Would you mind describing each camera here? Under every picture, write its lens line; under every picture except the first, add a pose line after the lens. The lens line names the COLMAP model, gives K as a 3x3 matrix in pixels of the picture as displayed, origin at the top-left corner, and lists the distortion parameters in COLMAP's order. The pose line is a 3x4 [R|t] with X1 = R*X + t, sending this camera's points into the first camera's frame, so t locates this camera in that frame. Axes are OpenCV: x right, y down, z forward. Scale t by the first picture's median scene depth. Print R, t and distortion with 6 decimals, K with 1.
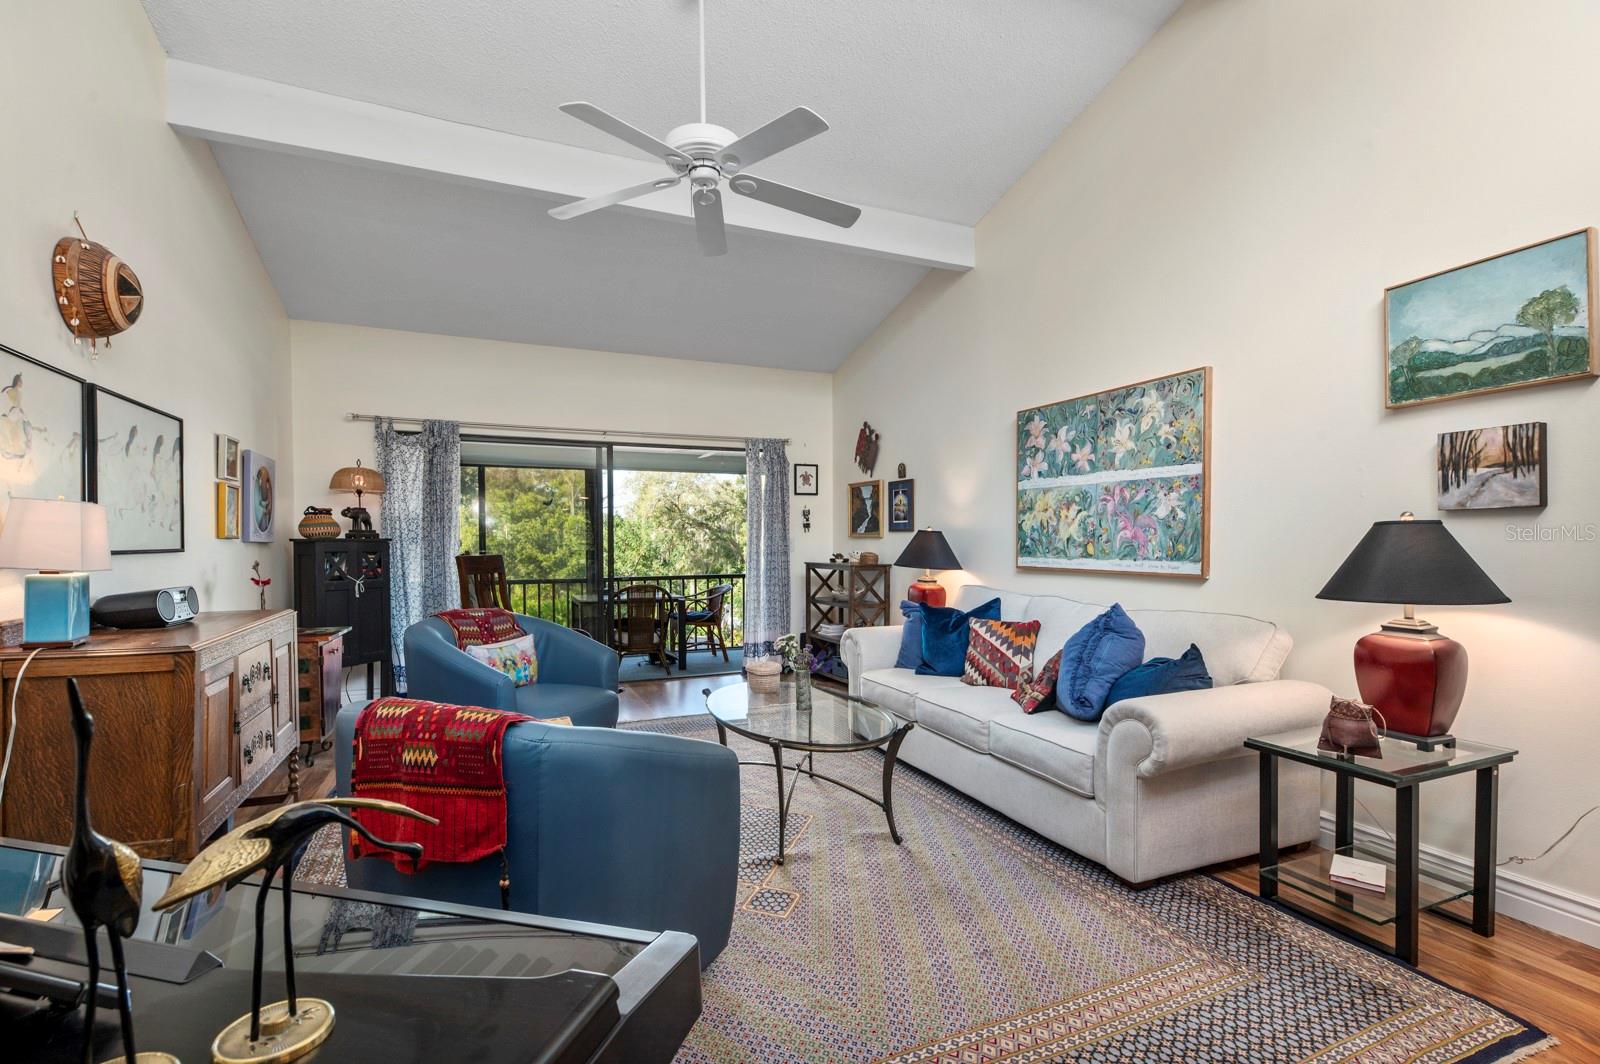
lens RADIAL K [[716.5, 0, 797.8], [0, 716.5, 552.6], [0, 0, 1]] dist [0.017335, -0.006987]
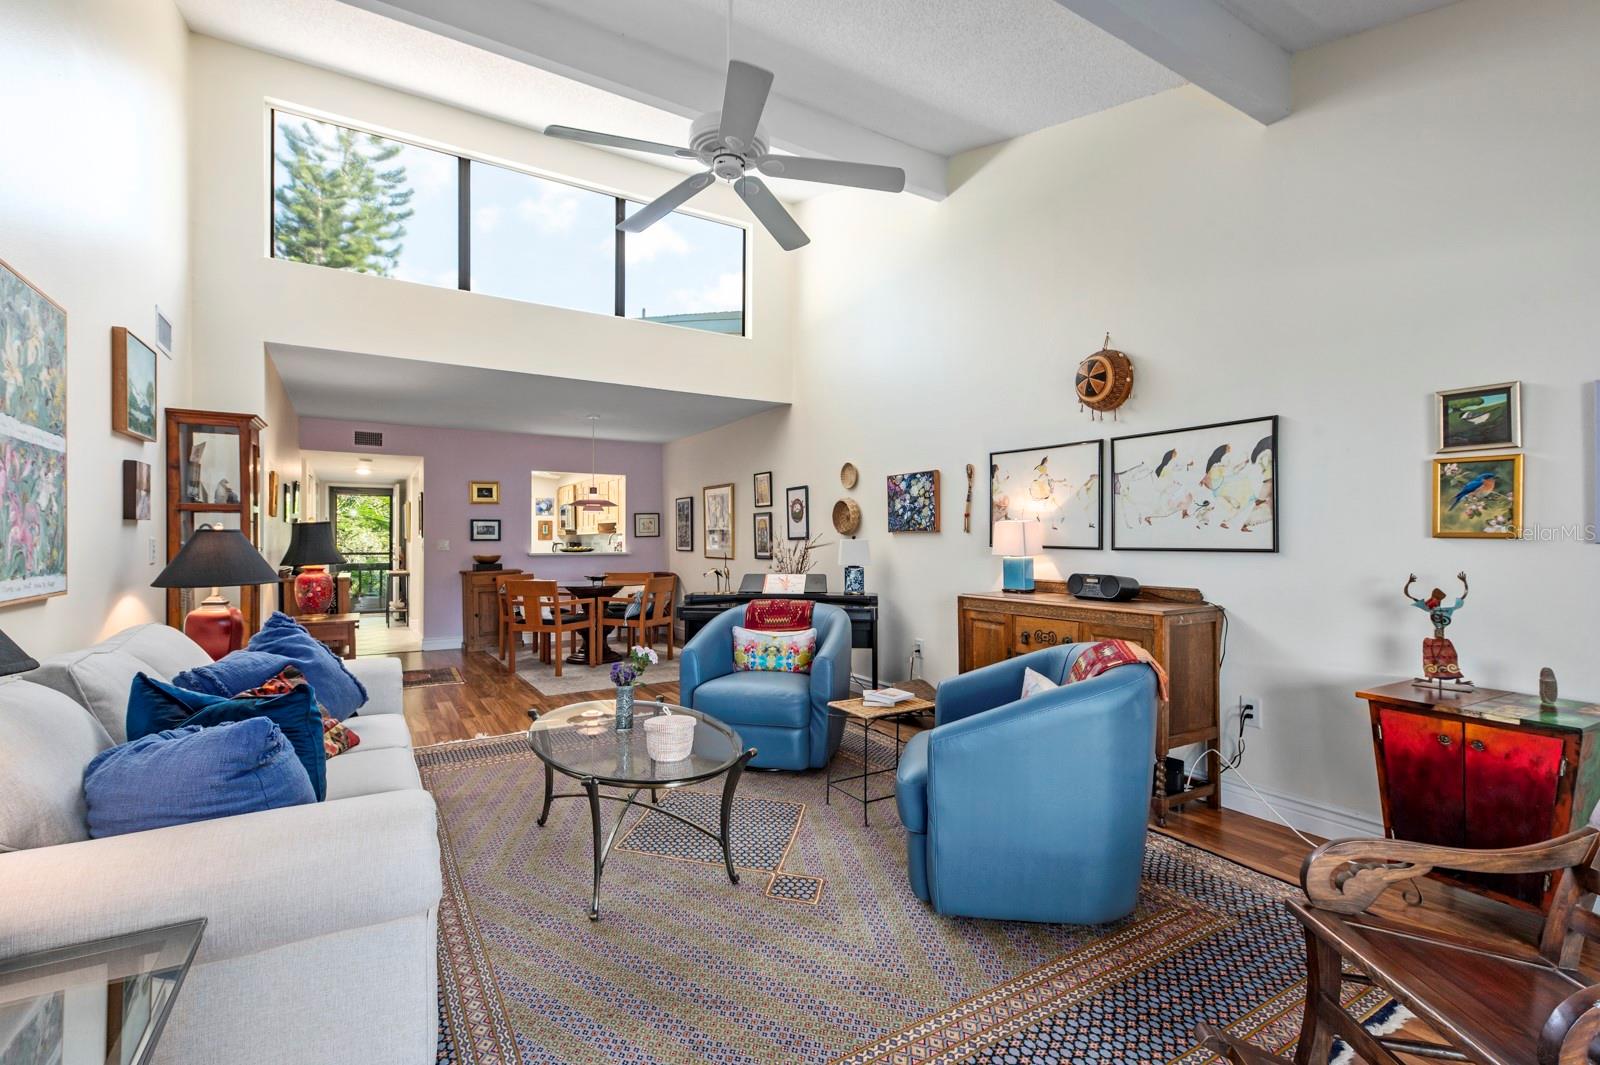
lens RADIAL K [[716.5, 0, 803.2], [0, 716.5, 540.9], [0, 0, 1]] dist [0.017335, -0.006987]
pose [[-0.990254, 0.002118, -0.139254, -0.070359], [-0.000771, 0.999786, 0.020695, -0.029058], [0.139268, 0.020601, -0.990040, 1.490489]]
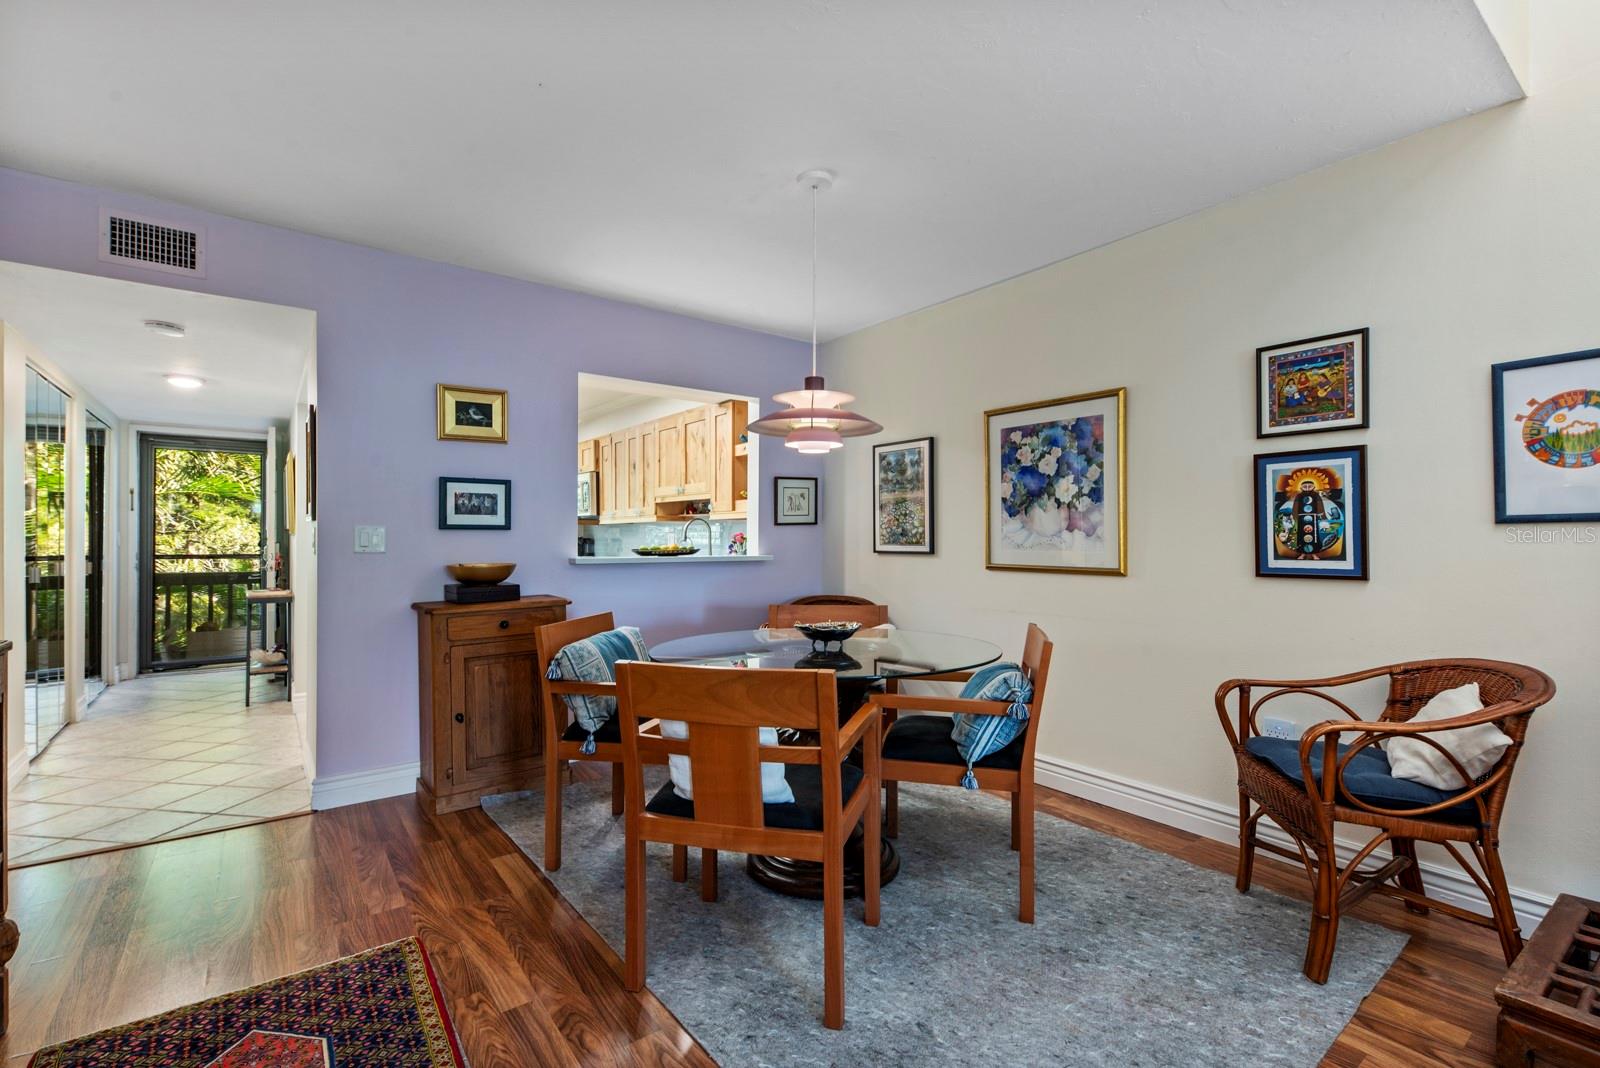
lens RADIAL K [[716.5, 0, 803.6], [0, 716.5, 546.5], [0, 0, 1]] dist [0.017335, -0.006987]
pose [[-0.972769, 0.002304, -0.231766, 0.361231], [-0.004734, 0.999545, 0.029805, 0.006147], [0.231729, 0.030090, -0.972315, 0.254266]]
